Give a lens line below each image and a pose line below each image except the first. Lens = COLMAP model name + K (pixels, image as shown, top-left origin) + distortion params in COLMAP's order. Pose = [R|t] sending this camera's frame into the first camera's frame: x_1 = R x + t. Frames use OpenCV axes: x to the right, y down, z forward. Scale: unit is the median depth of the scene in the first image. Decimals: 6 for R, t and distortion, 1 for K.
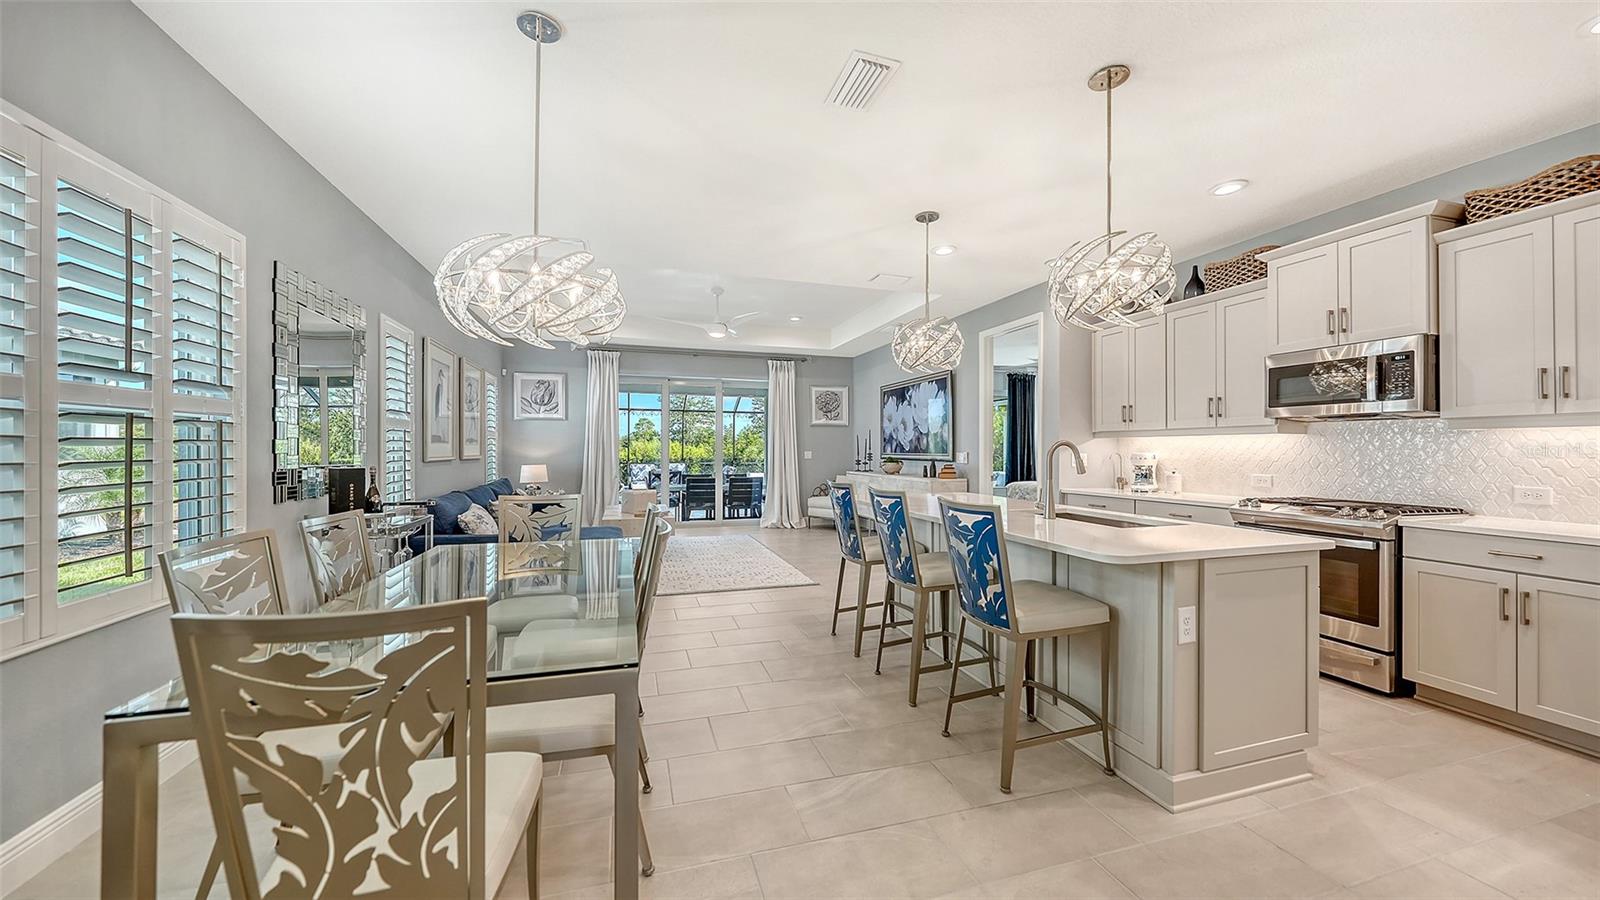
lens RADIAL K [[560.1, 0, 798.0], [0, 560.1, 440.7], [0, 0, 1]] dist [-0.001954, -0.000358]
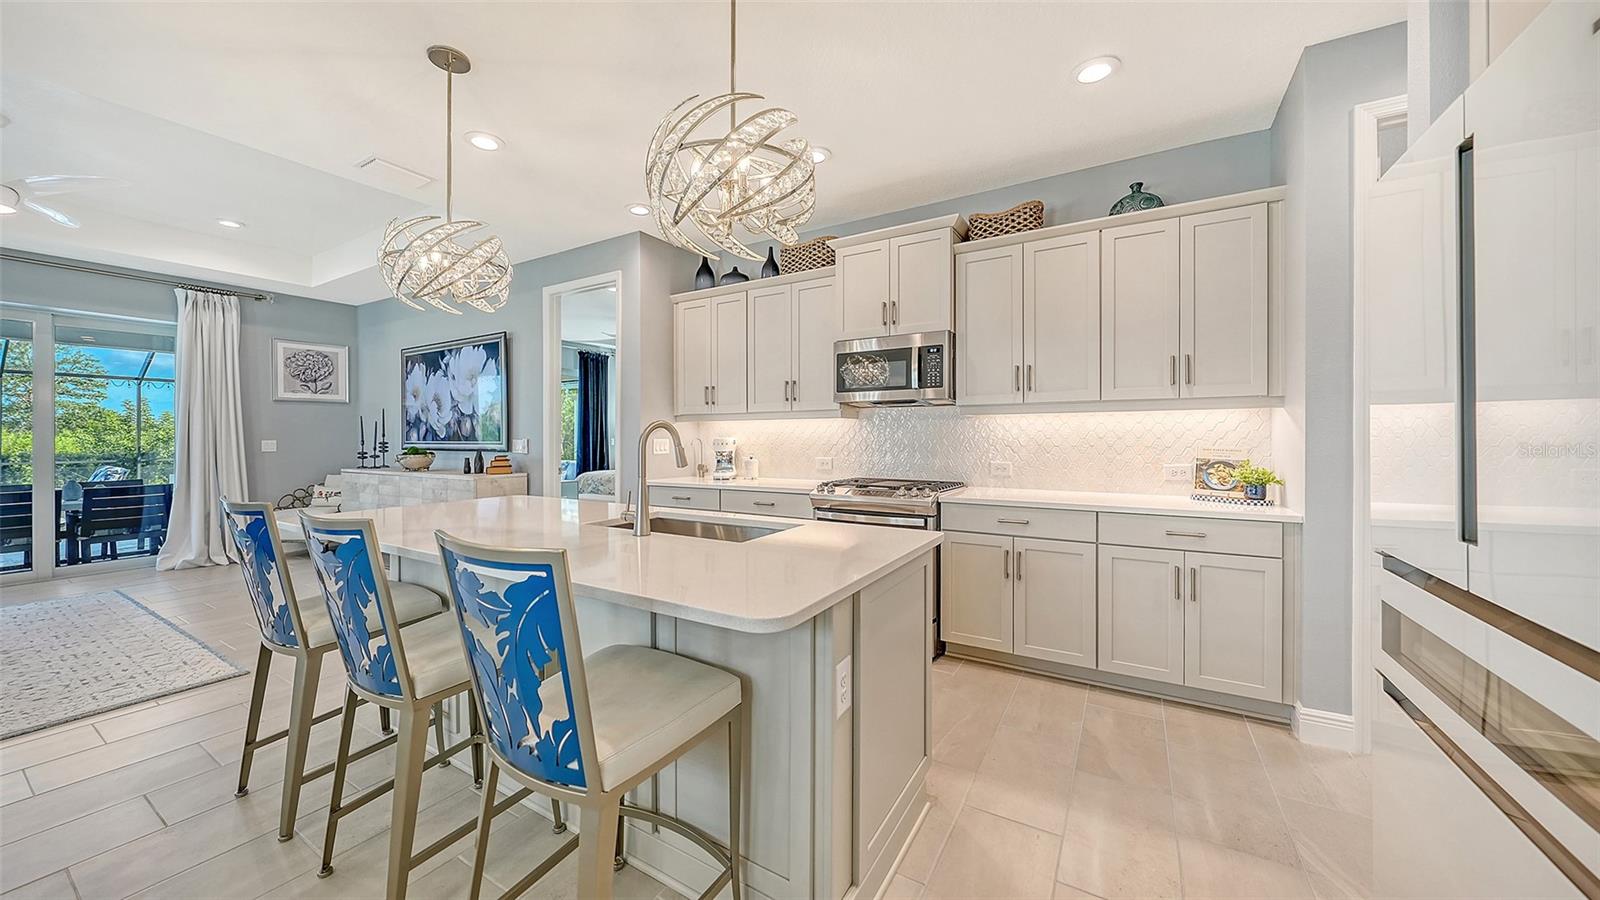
lens RADIAL K [[564.4, 0, 796.7], [0, 564.4, 436.1], [0, 0, 1]] dist [-0.001310, -0.000394]
pose [[0.746911, -0.006254, 0.664894, 0.056394], [-0.003981, 0.999896, 0.013877, 0.003599], [-0.664912, -0.013012, 0.746809, 0.152708]]
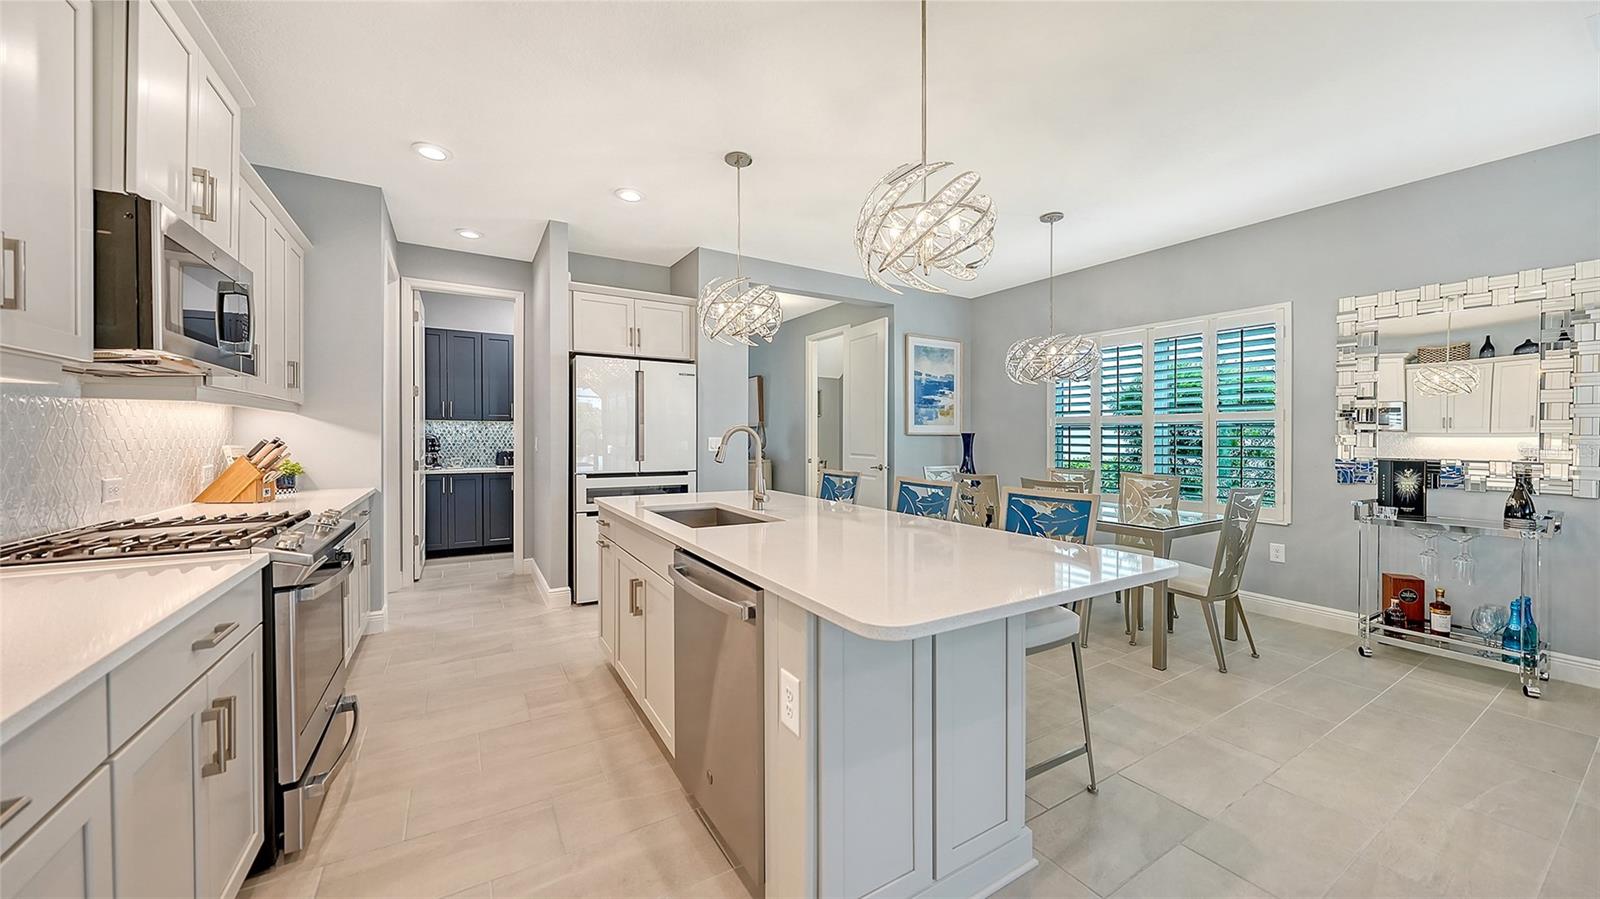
lens RADIAL K [[564.4, 0, 796.7], [0, 564.4, 435.6], [0, 0, 1]] dist [-0.001310, -0.000394]
pose [[-0.971094, -0.011432, -0.238425, 0.265065], [-0.007571, 0.999825, -0.017106, 0.013471], [0.238579, -0.014806, -0.971010, 0.825543]]
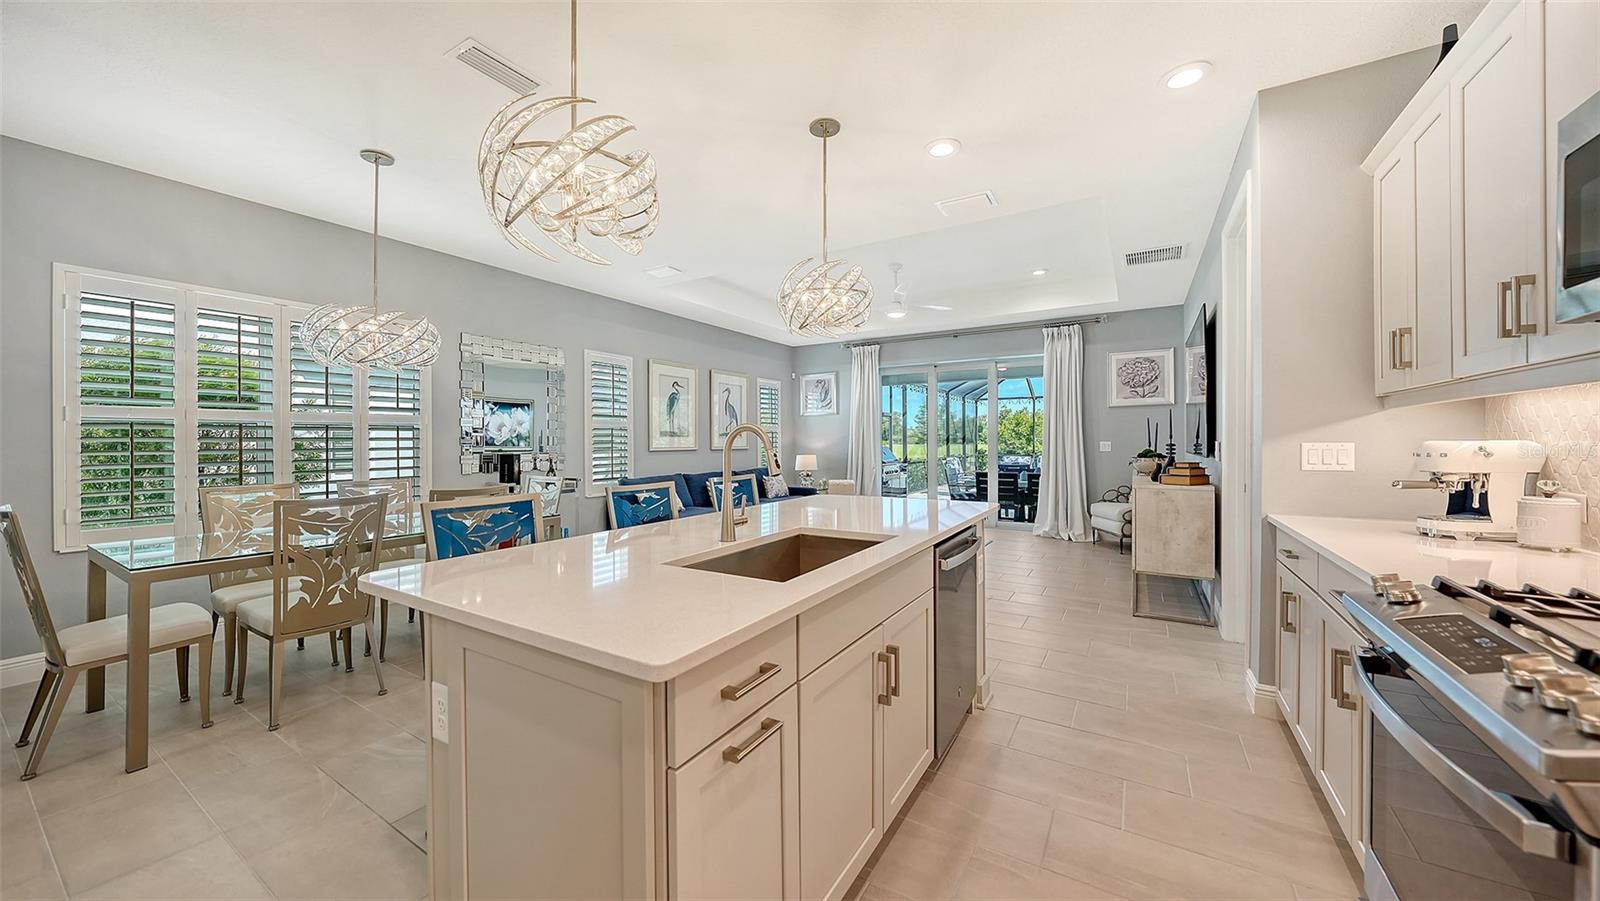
lens RADIAL K [[557.5, 0, 787.8], [0, 557.5, 440.7], [0, 0, 1]] dist [-0.006914, -0.000082]
pose [[0.652284, -0.005636, -0.757954, 0.429154], [0.017532, 0.999817, 0.007653, 0.006719], [0.757772, -0.018280, 0.652263, 0.270699]]
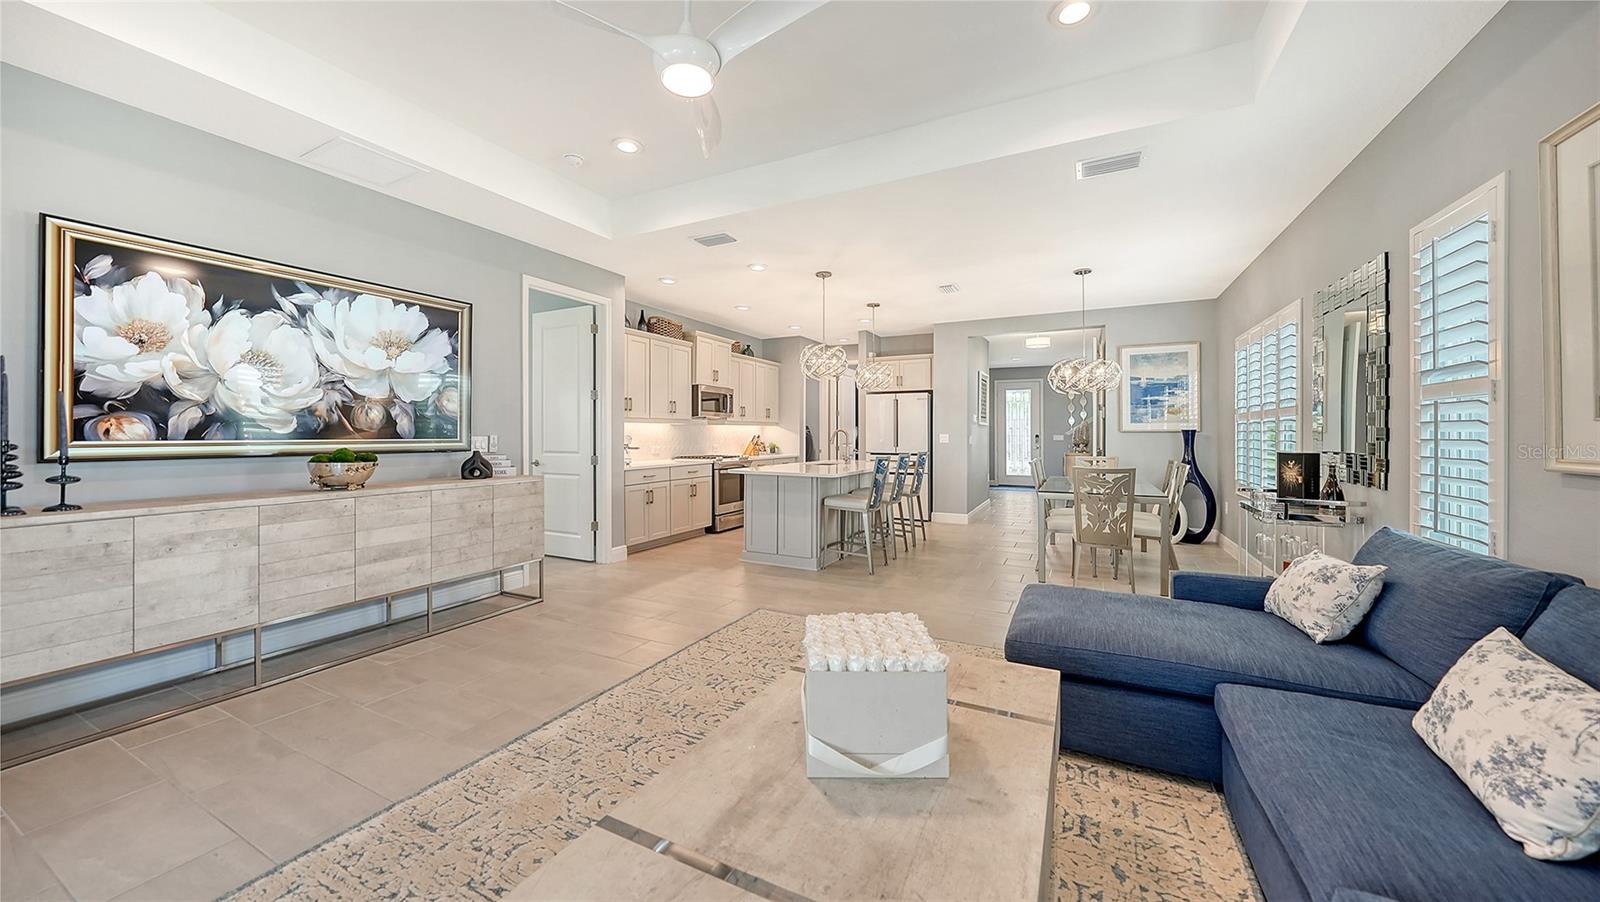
lens RADIAL K [[557.5, 0, 787.8], [0, 557.5, 441.2], [0, 0, 1]] dist [-0.006914, -0.000082]
pose [[-0.705154, -0.014487, 0.708906, -0.414493], [-0.015436, 0.999868, 0.005079, 0.017662], [-0.708886, -0.007361, -0.705285, 1.176345]]
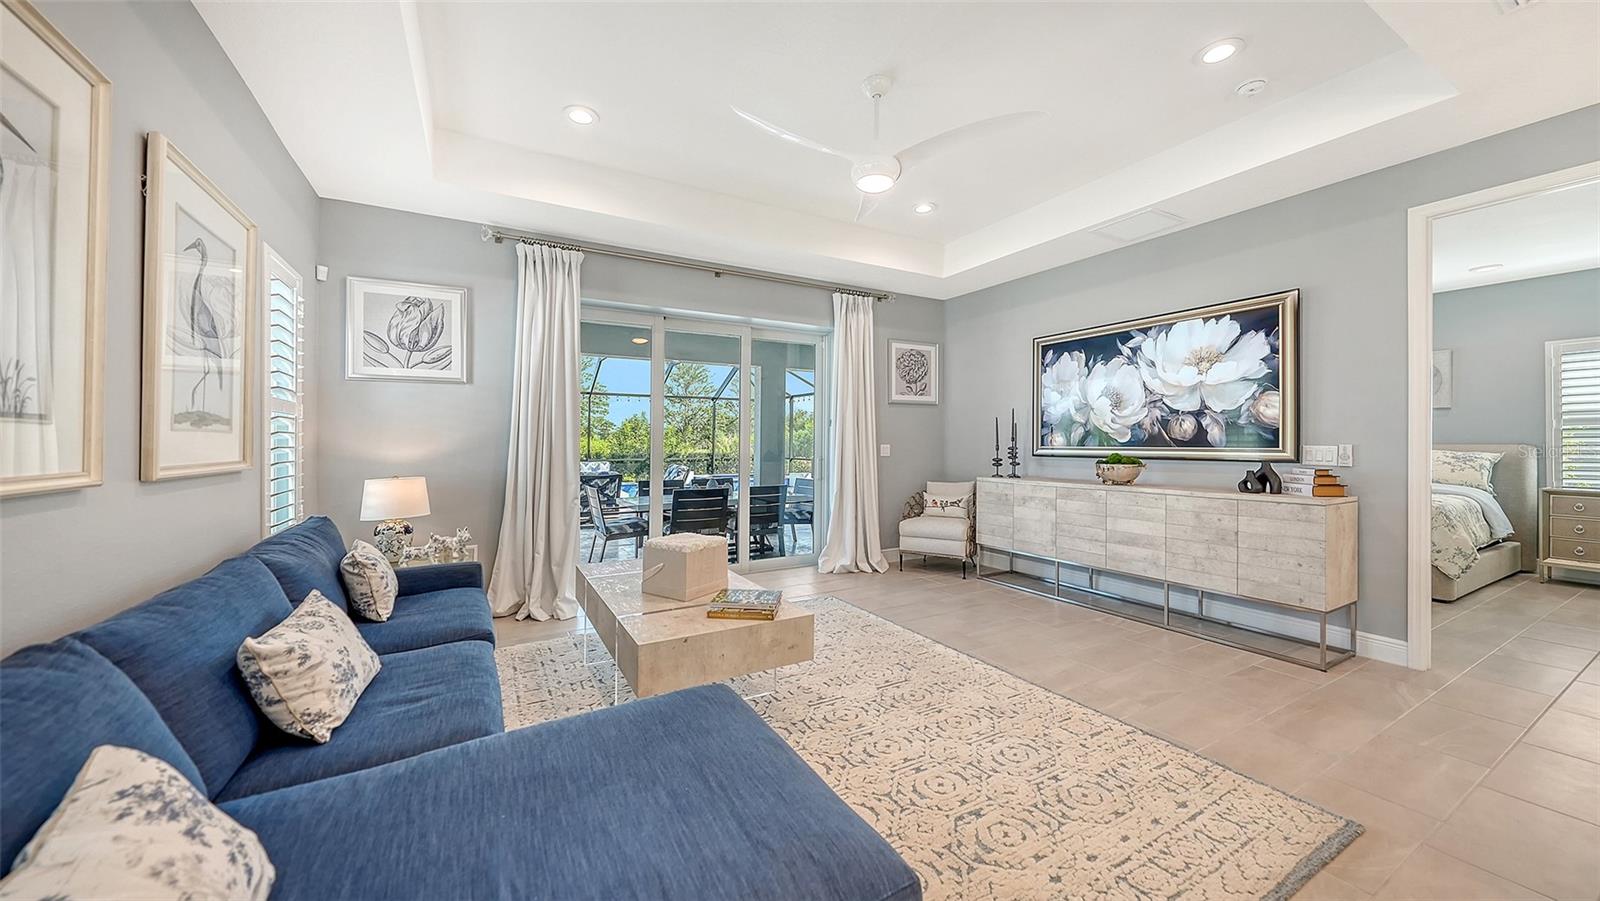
lens RADIAL K [[560.1, 0, 798.0], [0, 560.1, 441.2], [0, 0, 1]] dist [-0.001954, -0.000358]
pose [[0.976685, -0.004522, 0.214630, -0.299945], [0.001469, 0.999896, 0.014379, 0.008608], [-0.214672, -0.013728, 0.976590, 0.577786]]
